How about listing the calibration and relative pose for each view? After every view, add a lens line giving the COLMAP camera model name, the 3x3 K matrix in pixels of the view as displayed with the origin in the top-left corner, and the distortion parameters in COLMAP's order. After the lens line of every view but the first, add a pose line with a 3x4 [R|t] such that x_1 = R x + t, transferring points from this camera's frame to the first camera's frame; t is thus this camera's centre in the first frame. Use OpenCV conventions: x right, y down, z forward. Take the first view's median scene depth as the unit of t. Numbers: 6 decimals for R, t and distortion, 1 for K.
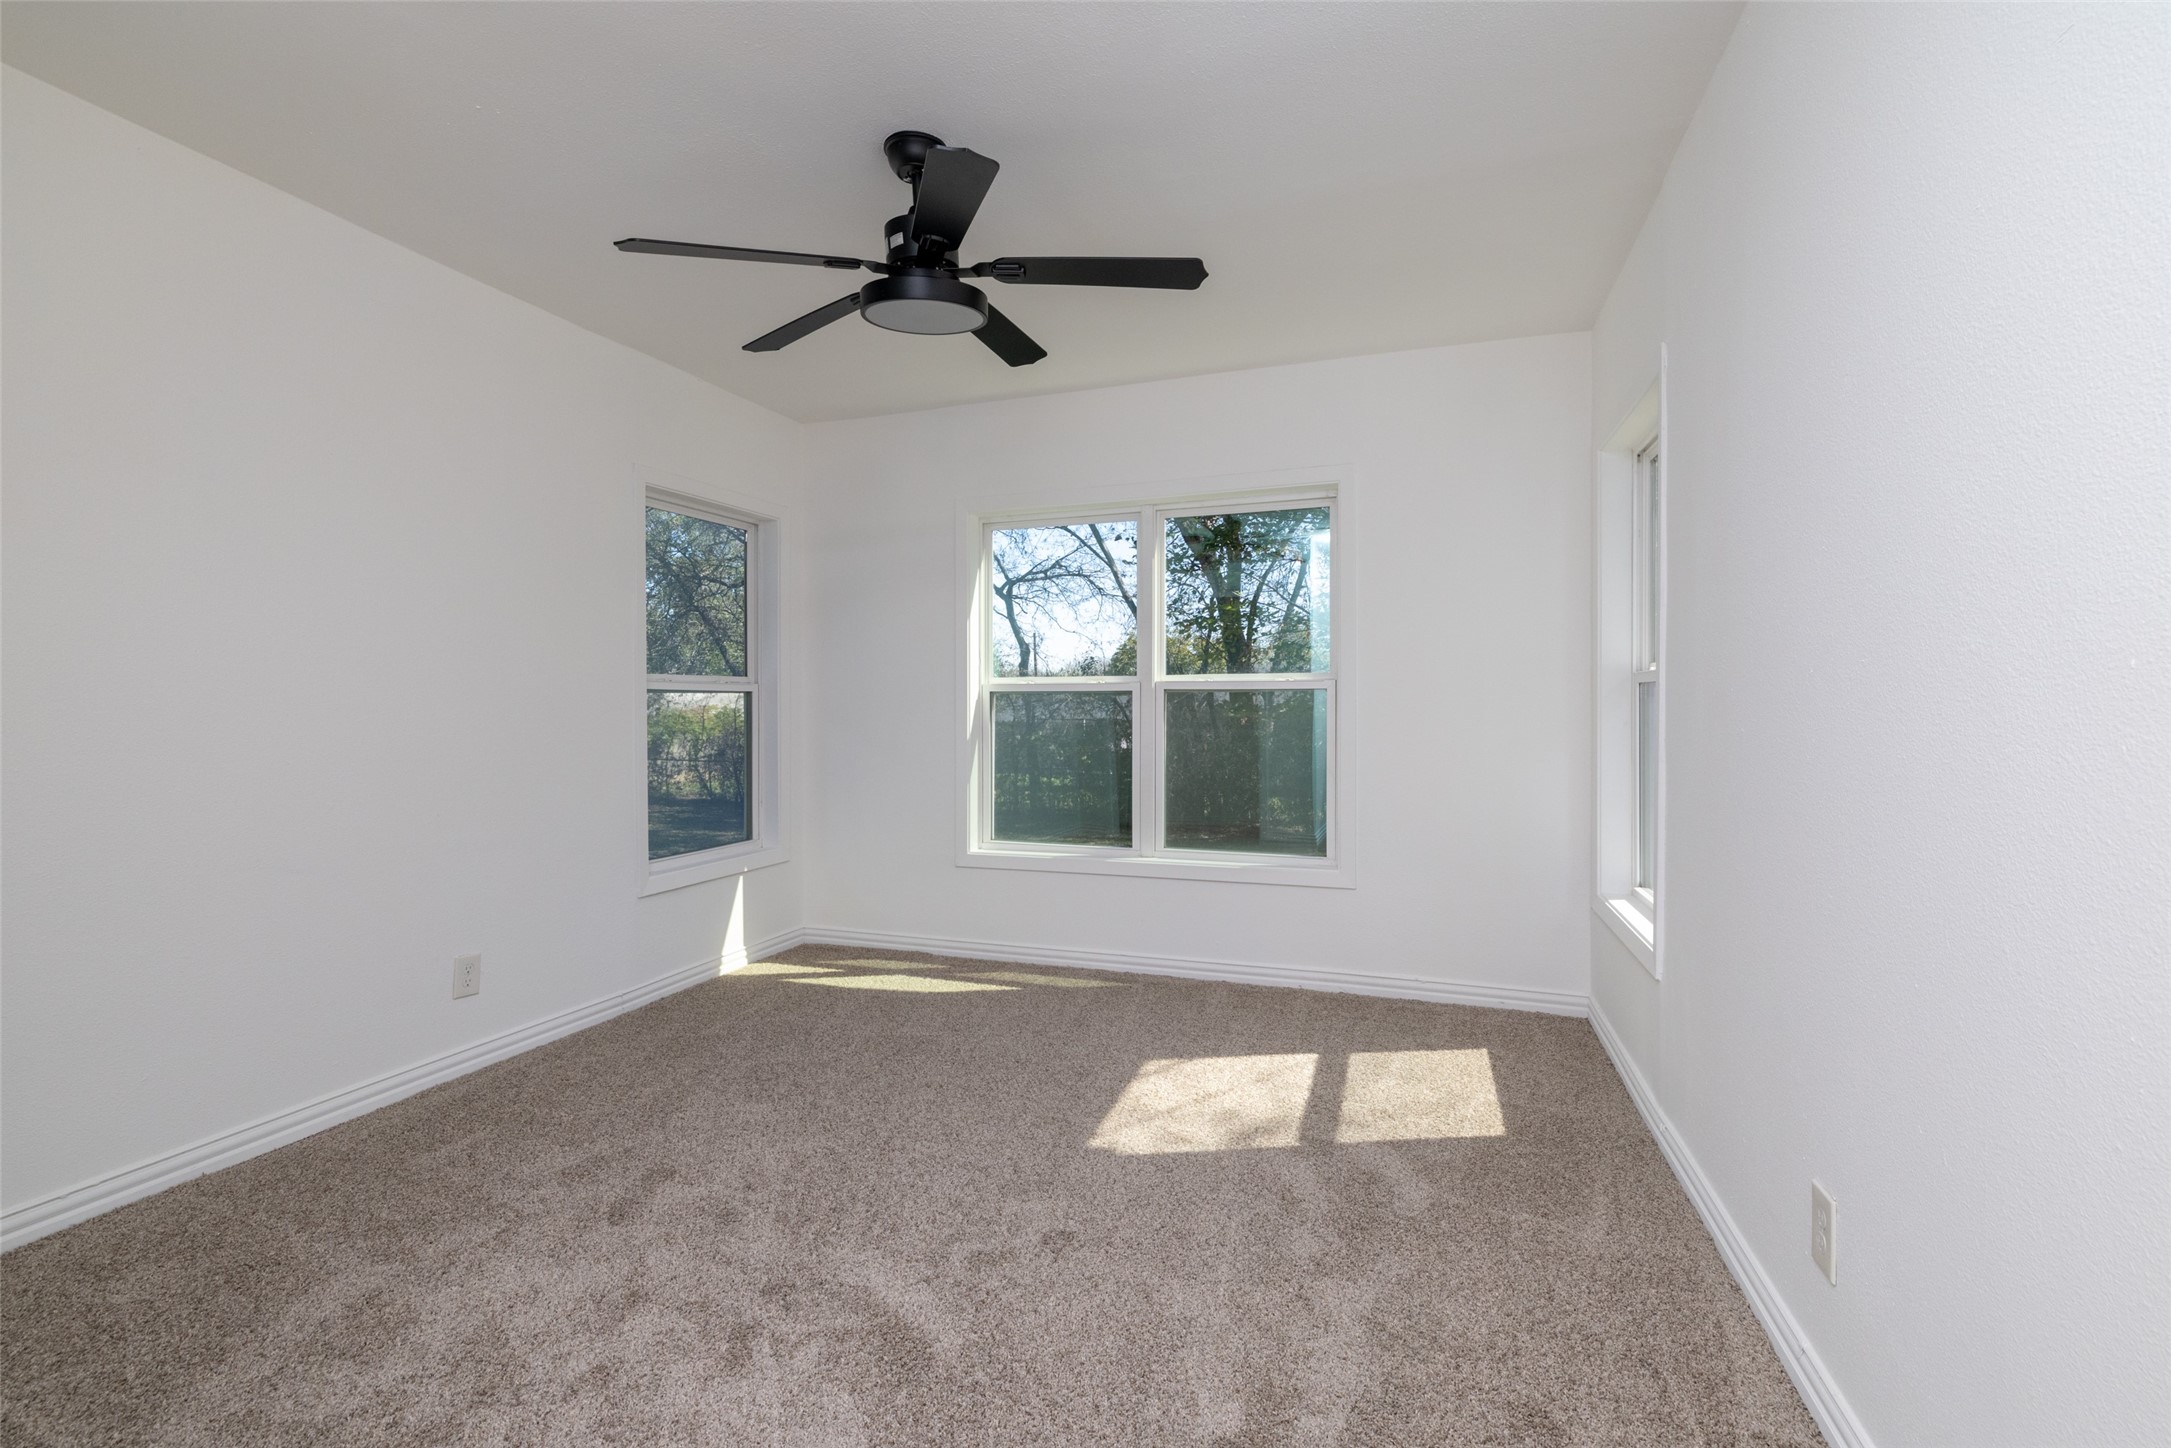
lens RADIAL K [[933.2, 0, 1091.1], [0, 933.2, 714.2], [0, 0, 1]] dist [-0.018171, -0.000660]
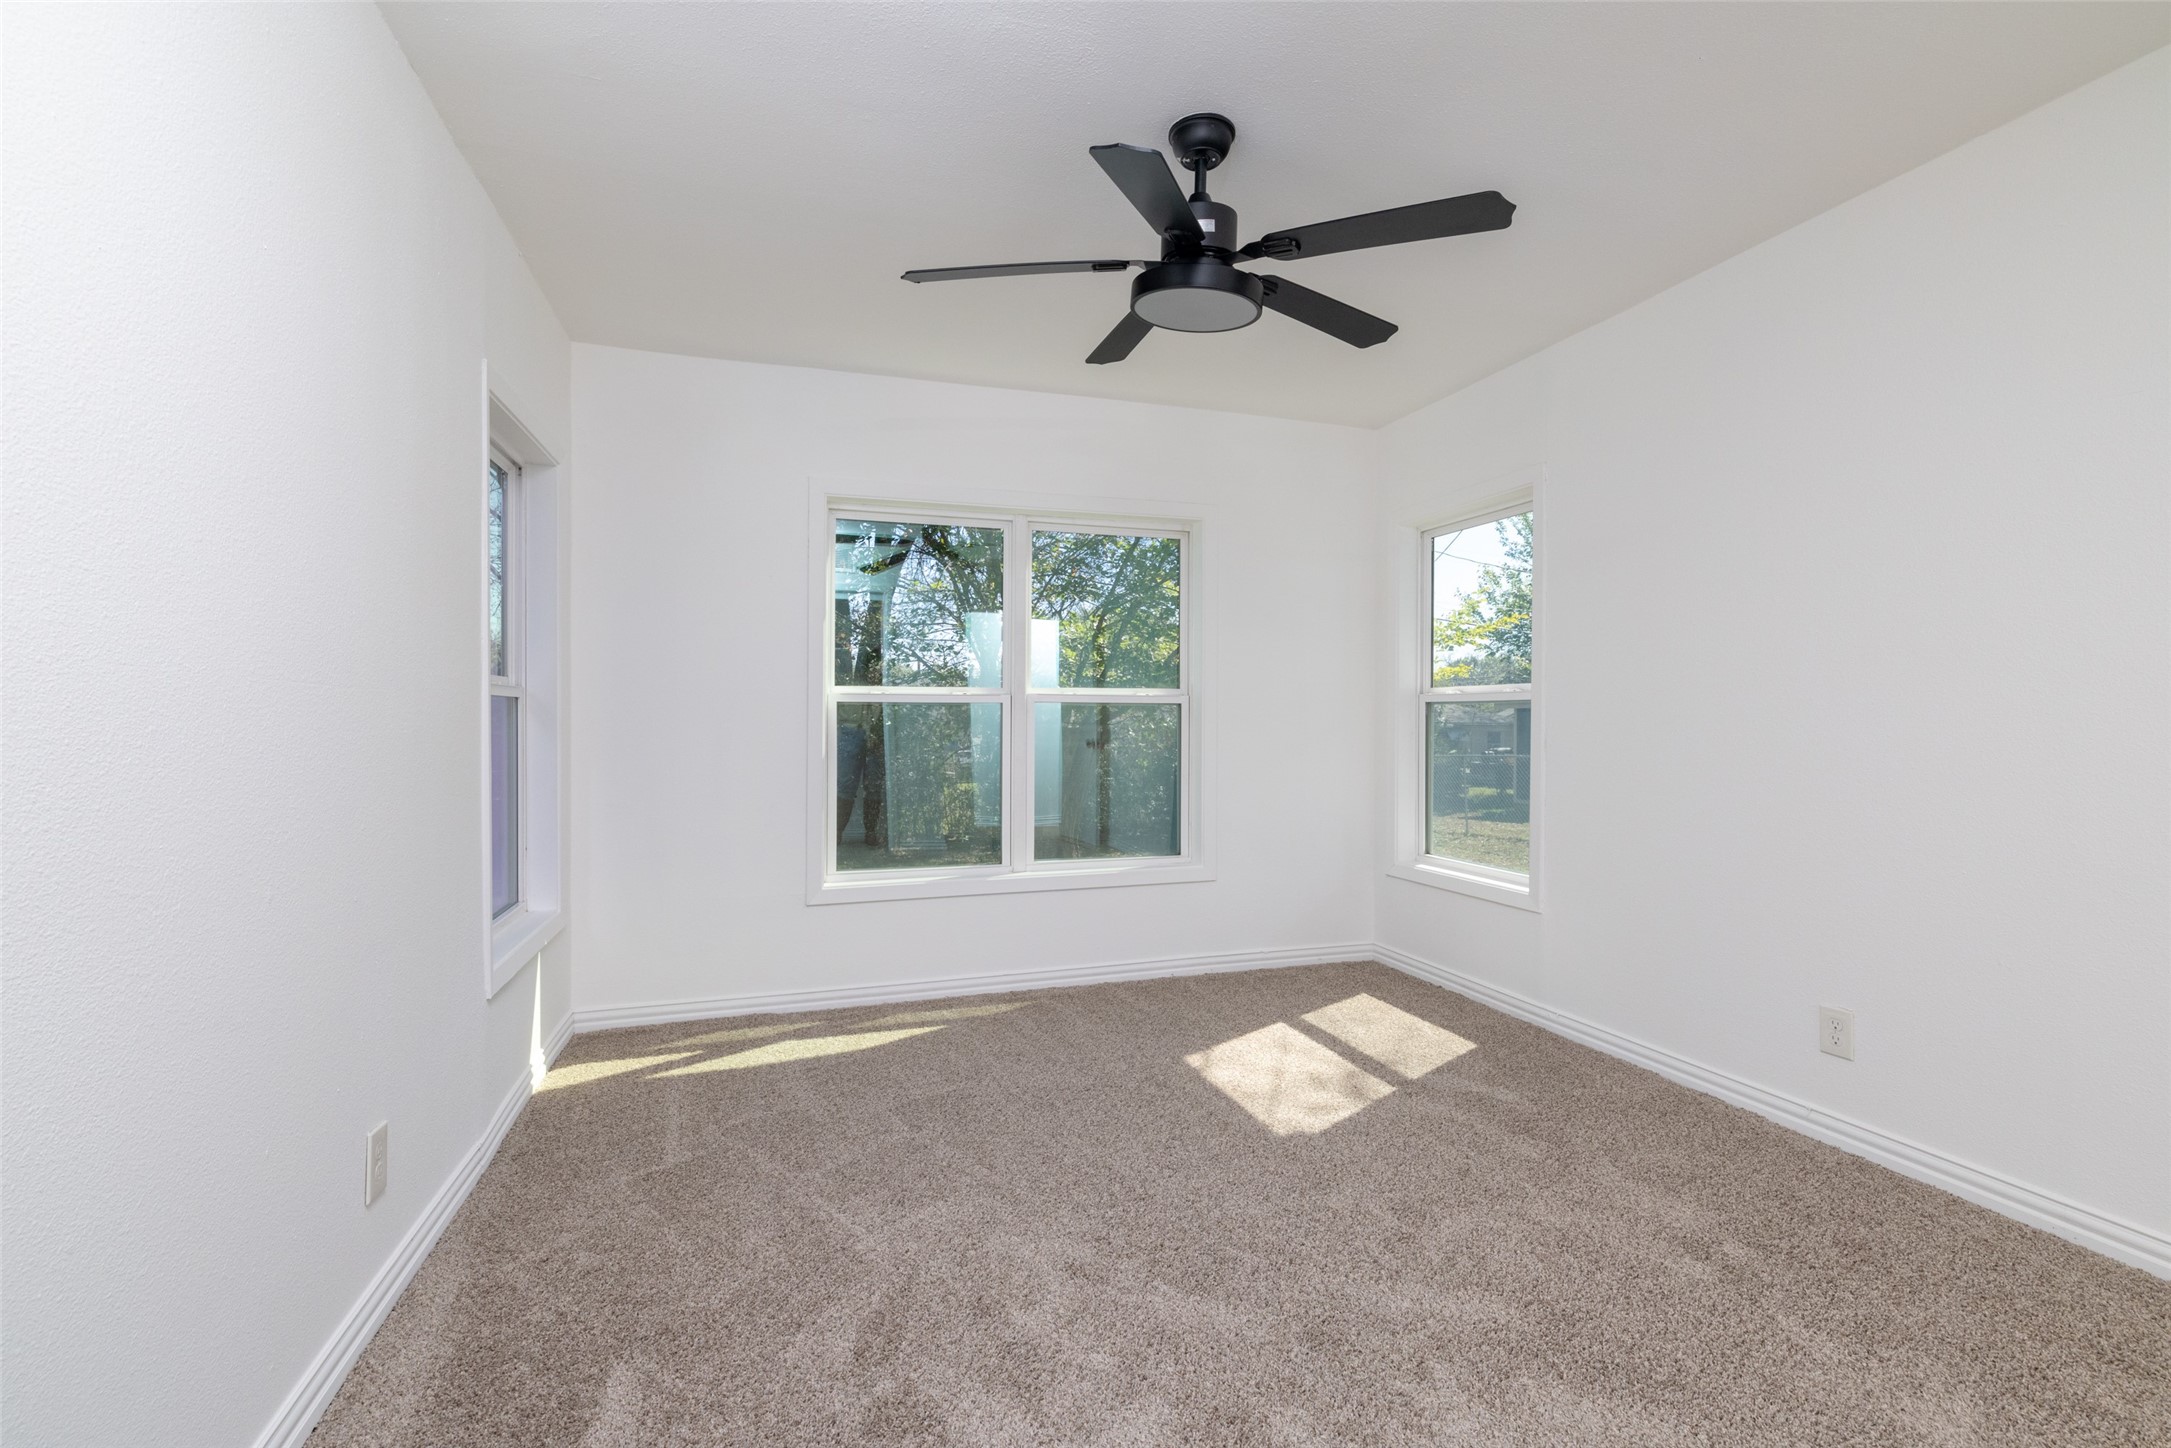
lens RADIAL K [[933.2, 0, 1077.6], [0, 933.2, 731.2], [0, 0, 1]] dist [-0.018171, -0.000660]
pose [[0.798782, -0.004719, 0.601602, -0.522742], [0.003228, 0.999988, 0.003559, 0.001113], [-0.601612, -0.000901, 0.798788, 0.190304]]
